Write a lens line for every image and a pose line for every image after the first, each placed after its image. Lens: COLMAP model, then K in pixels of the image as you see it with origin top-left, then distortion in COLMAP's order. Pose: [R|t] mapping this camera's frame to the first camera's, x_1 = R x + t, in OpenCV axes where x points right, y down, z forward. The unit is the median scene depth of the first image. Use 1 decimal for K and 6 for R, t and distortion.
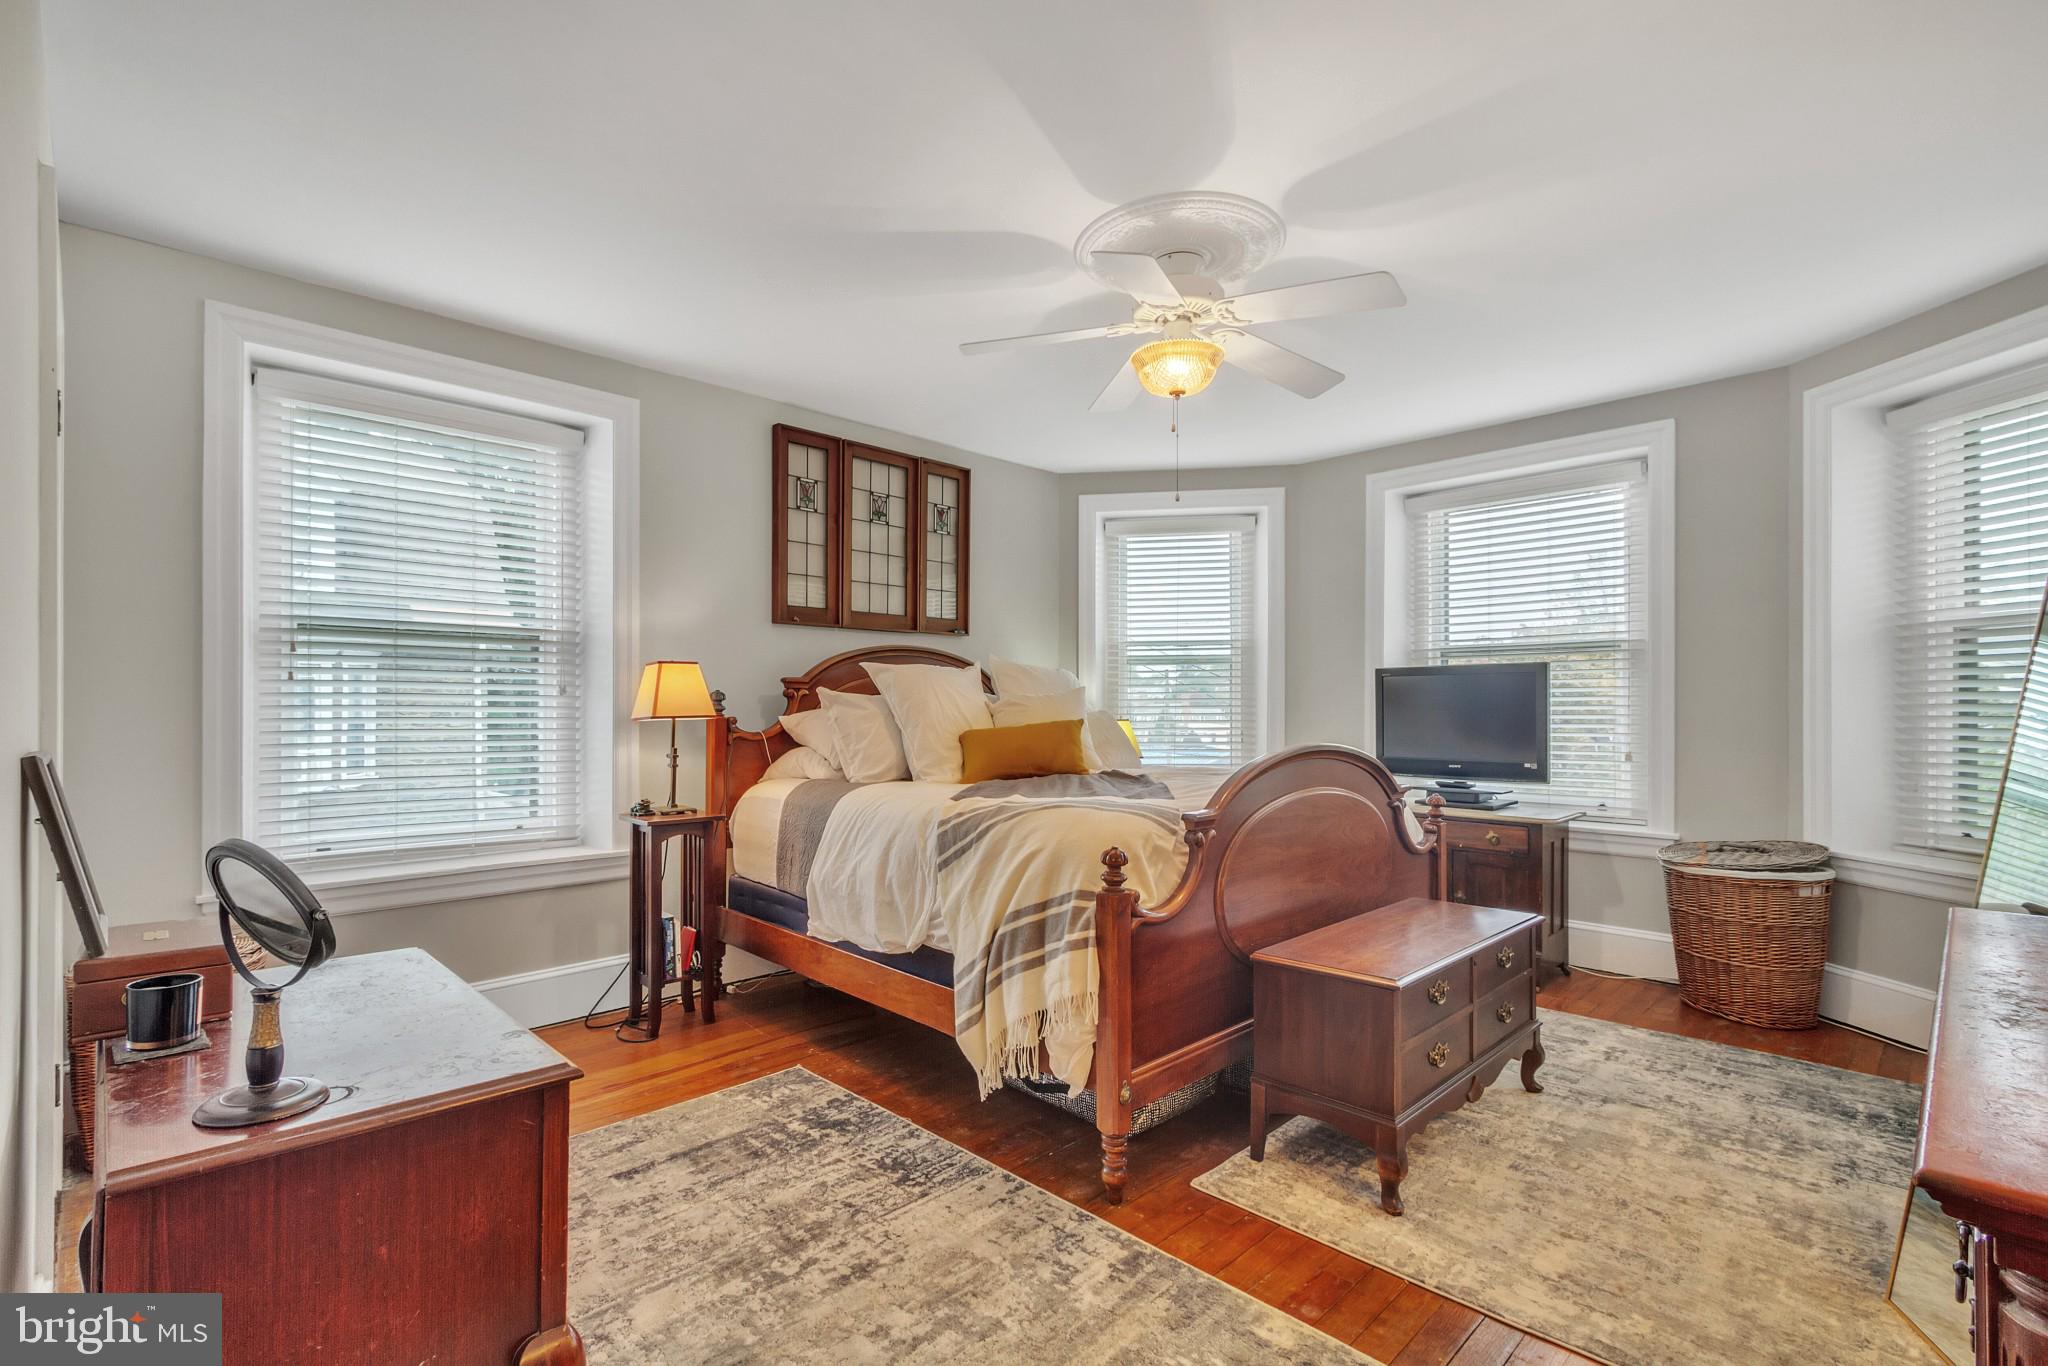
lens RADIAL K [[933.4, 0, 1019.6], [0, 933.4, 694.6], [0, 0, 1]] dist [-0.000995, -0.000461]
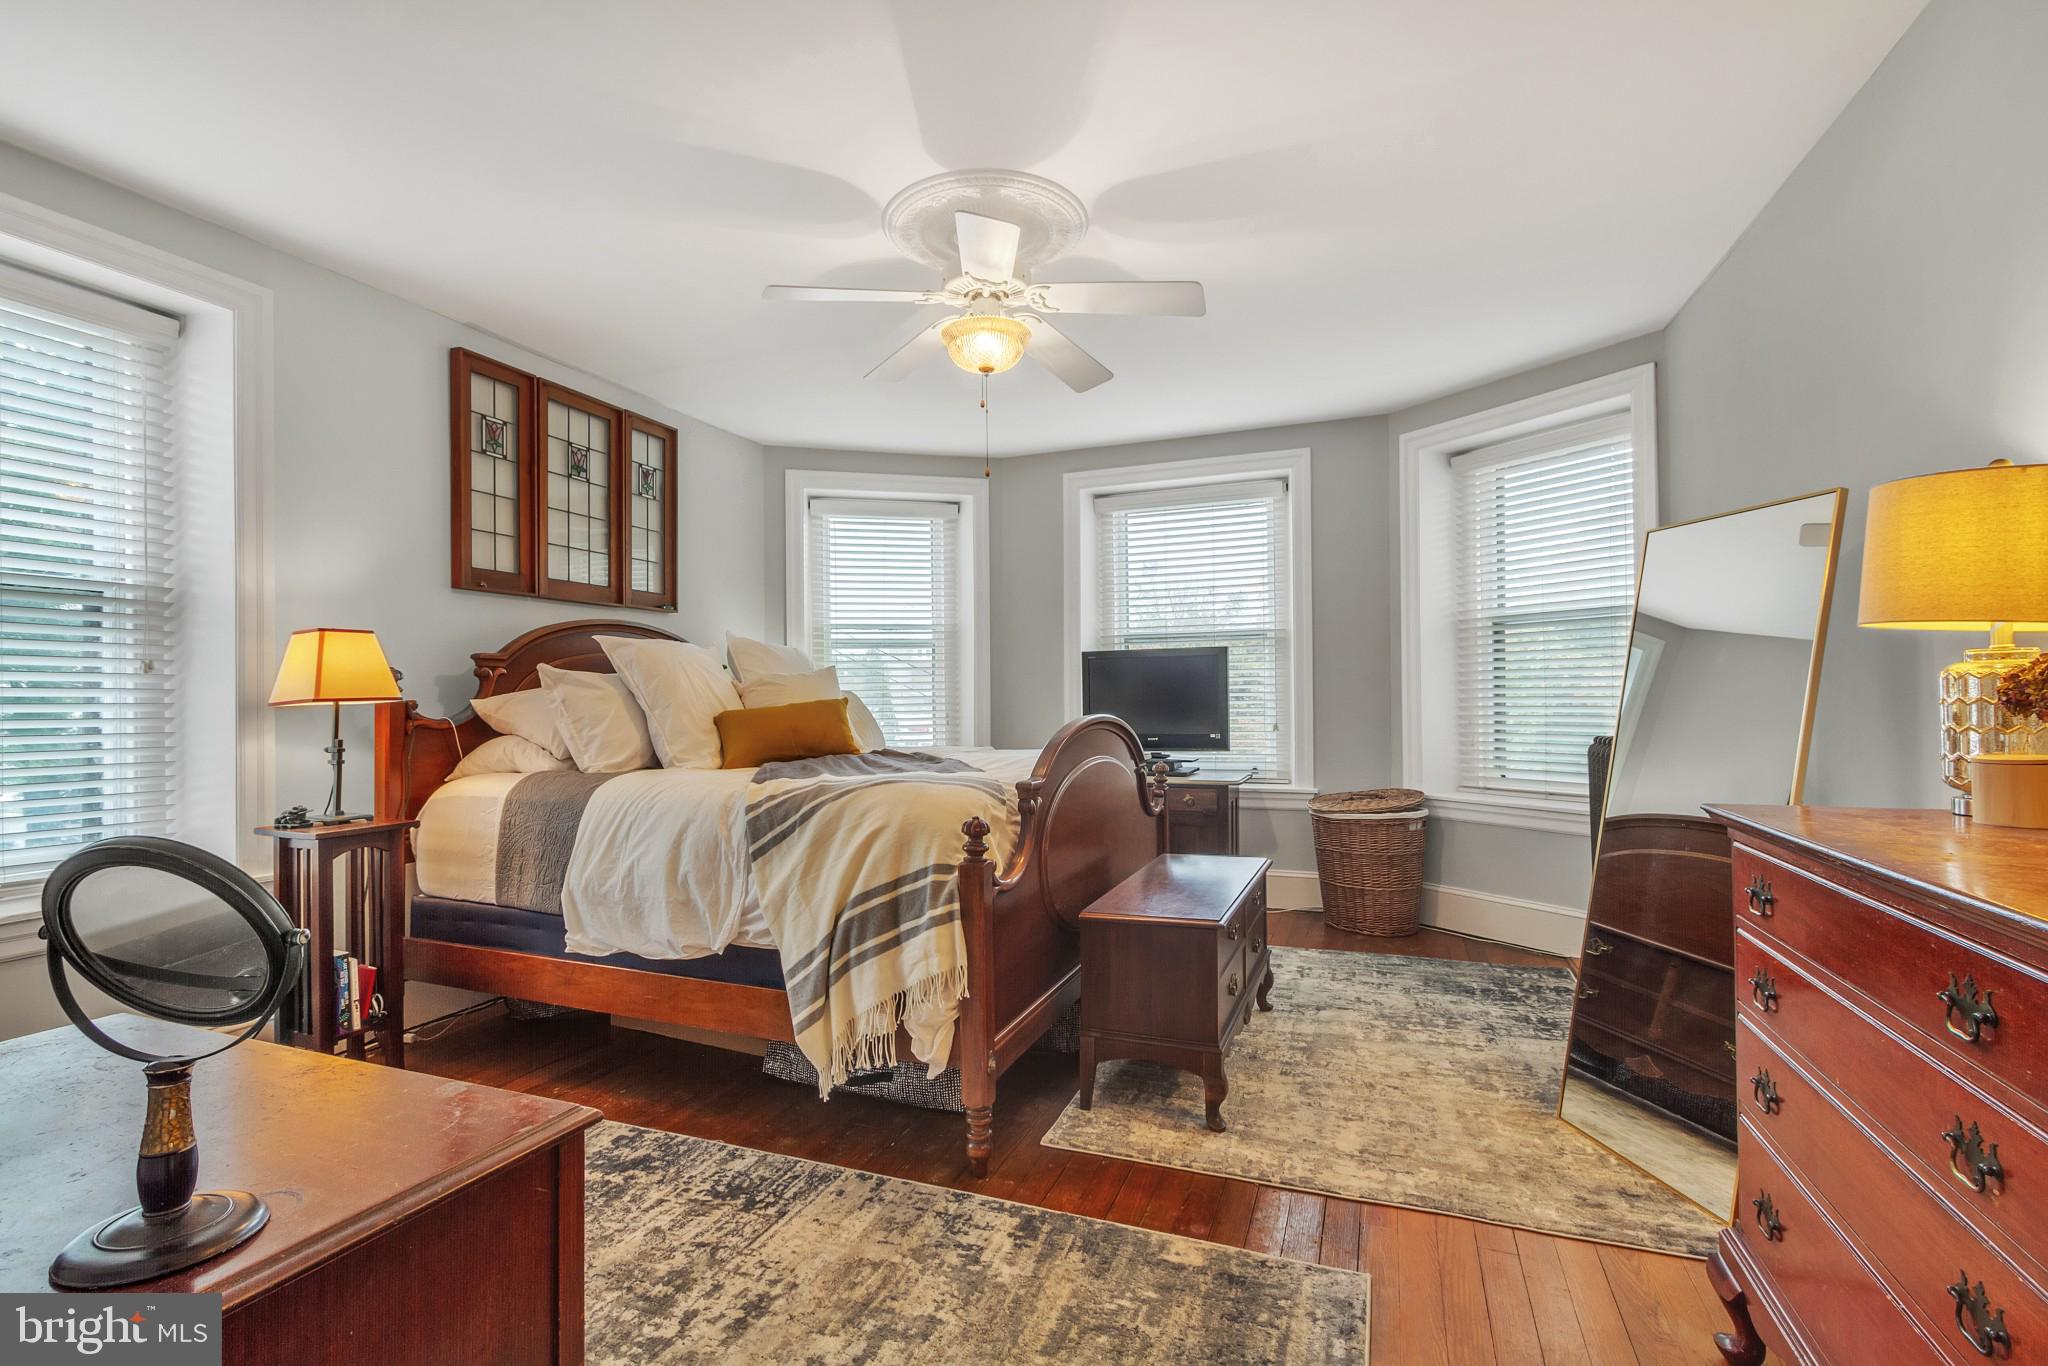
lens RADIAL K [[933.4, 0, 1016.9], [0, 933.4, 686.6], [0, 0, 1]] dist [-0.000995, -0.000461]
pose [[0.914499, -0.005600, 0.404549, -0.192012], [0.006435, 0.999979, -0.000706, 0.019485], [-0.404536, 0.003249, 0.914516, 0.057610]]
